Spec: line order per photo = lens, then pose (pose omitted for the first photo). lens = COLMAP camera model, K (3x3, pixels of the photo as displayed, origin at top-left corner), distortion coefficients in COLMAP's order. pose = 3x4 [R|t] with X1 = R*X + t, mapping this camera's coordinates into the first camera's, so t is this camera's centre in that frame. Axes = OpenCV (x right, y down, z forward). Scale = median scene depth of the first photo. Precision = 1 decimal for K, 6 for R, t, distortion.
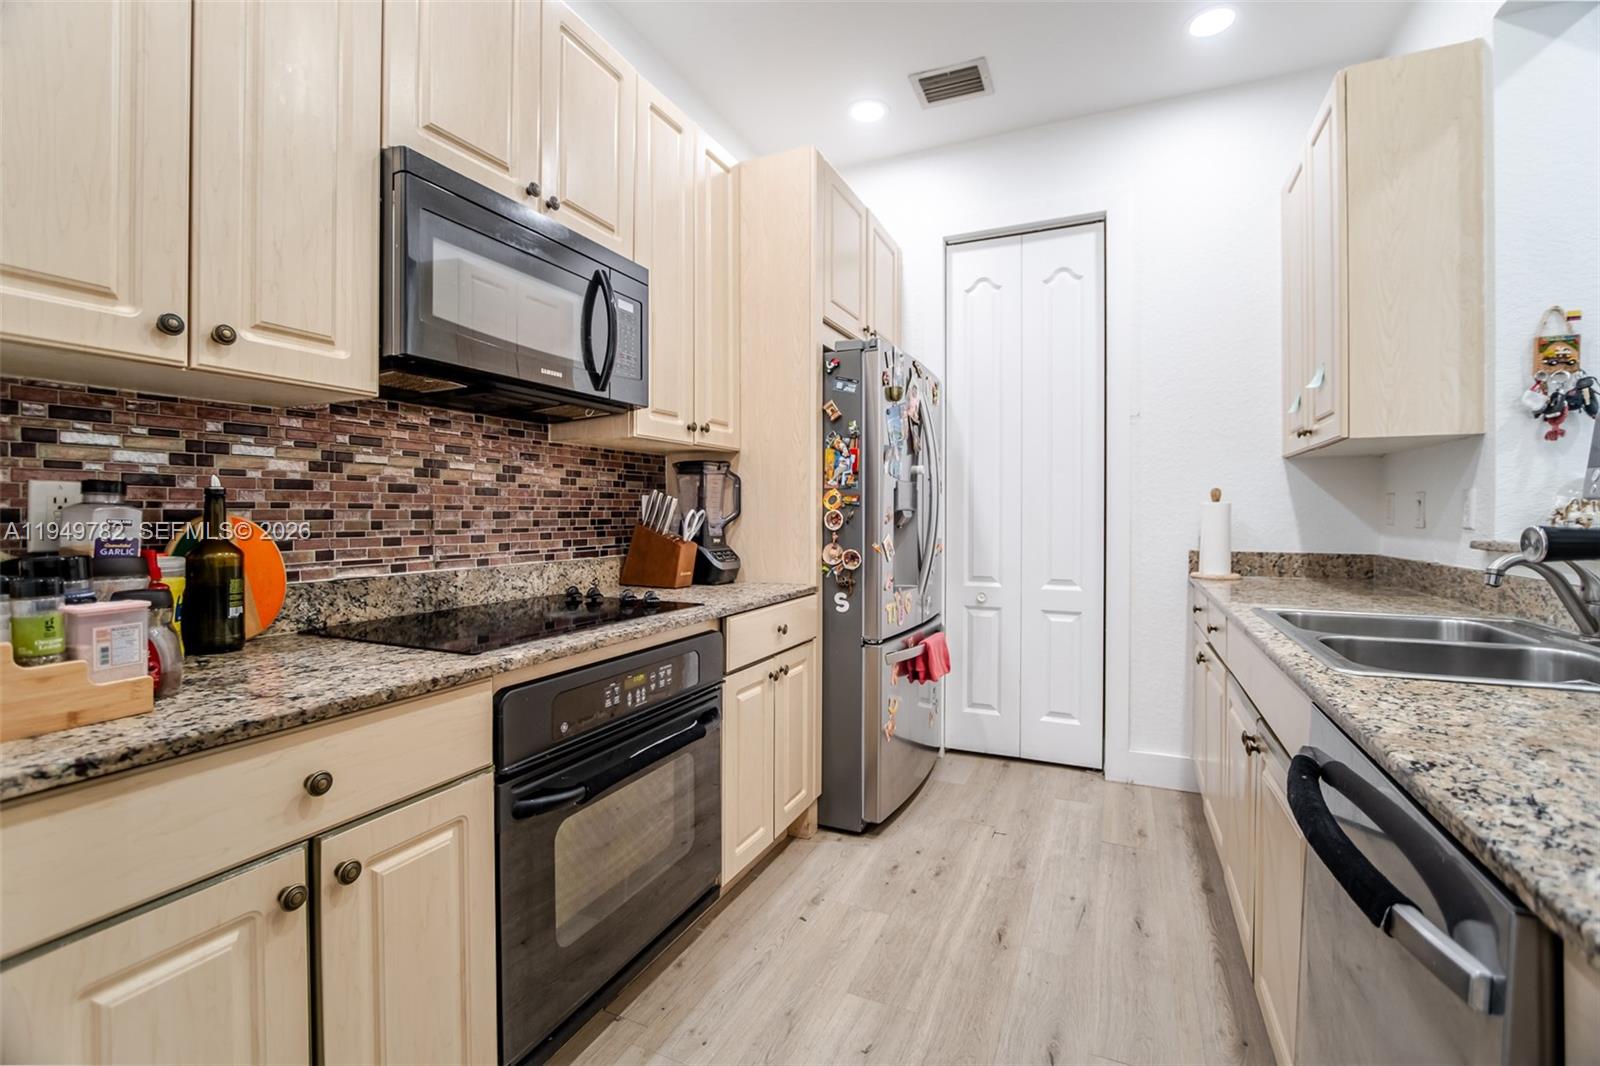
lens RADIAL K [[697.9, 0, 806.5], [0, 697.9, 515.5], [0, 0, 1]] dist [-0.018881, 0.004080]
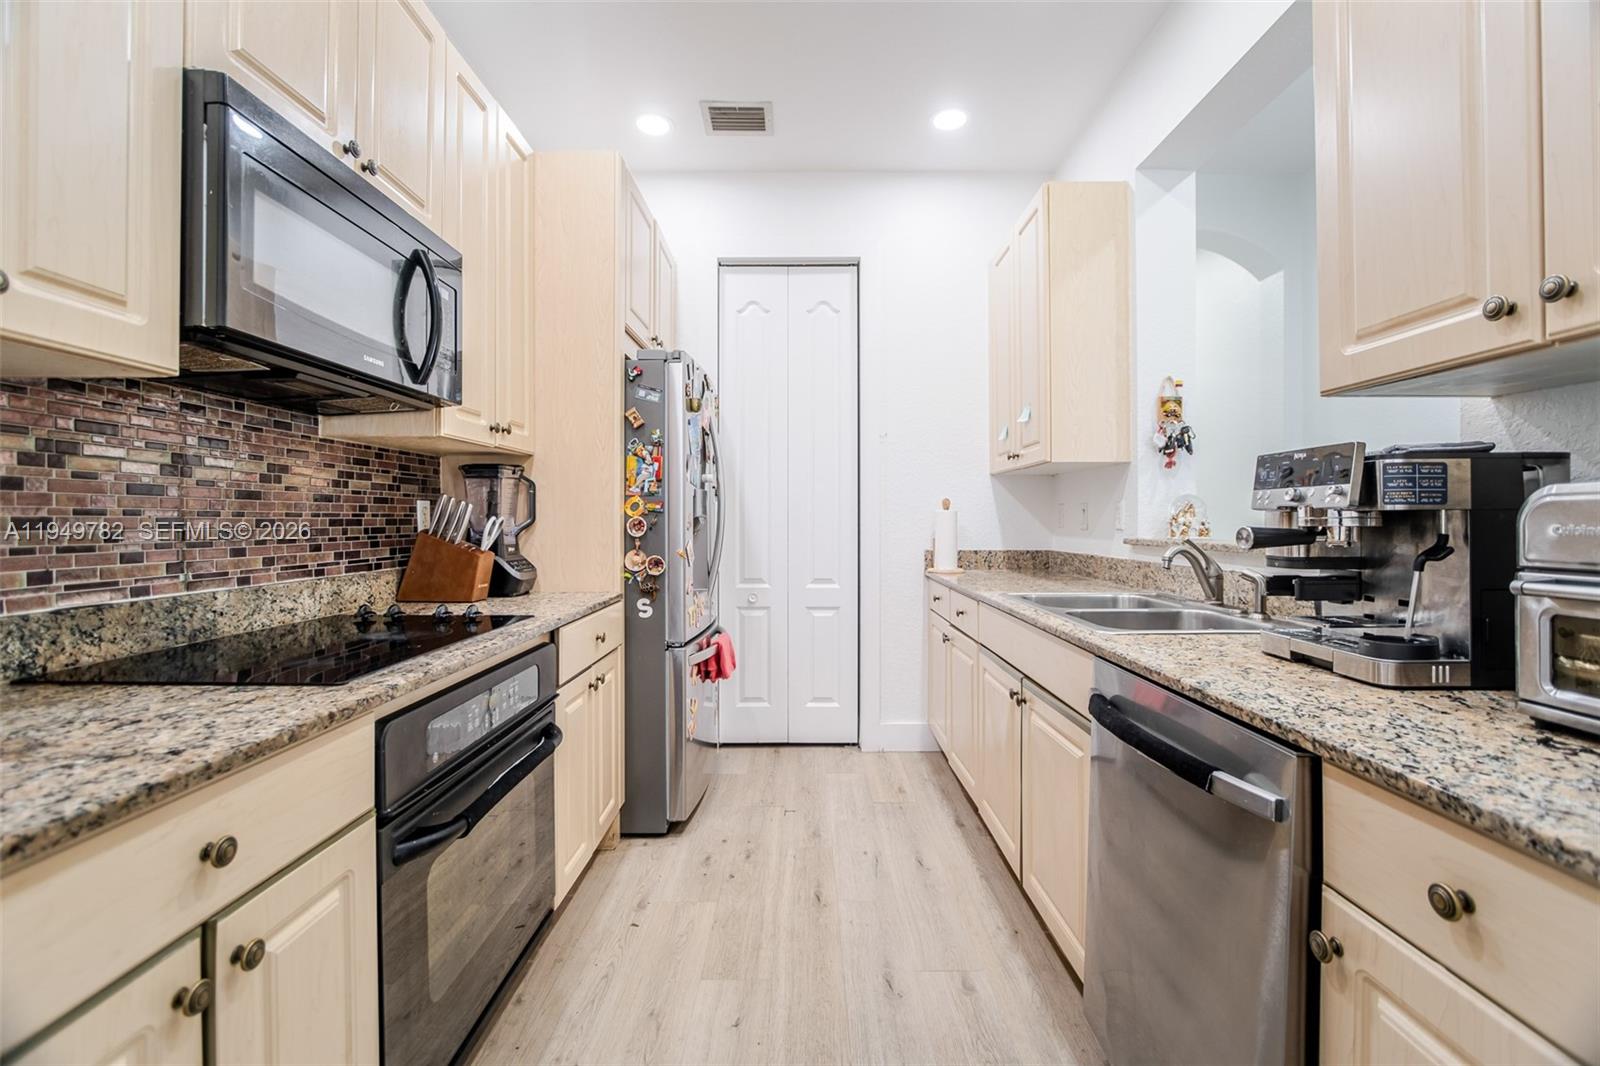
lens RADIAL K [[692.6, 0, 805.2], [0, 692.6, 517.6], [0, 0, 1]] dist [-0.018062, 0.003471]
pose [[0.911426, -0.001396, 0.411461, -0.185533], [0.004001, 0.999977, -0.005471, -0.000254], [-0.411444, 0.006632, 0.911411, -0.010320]]
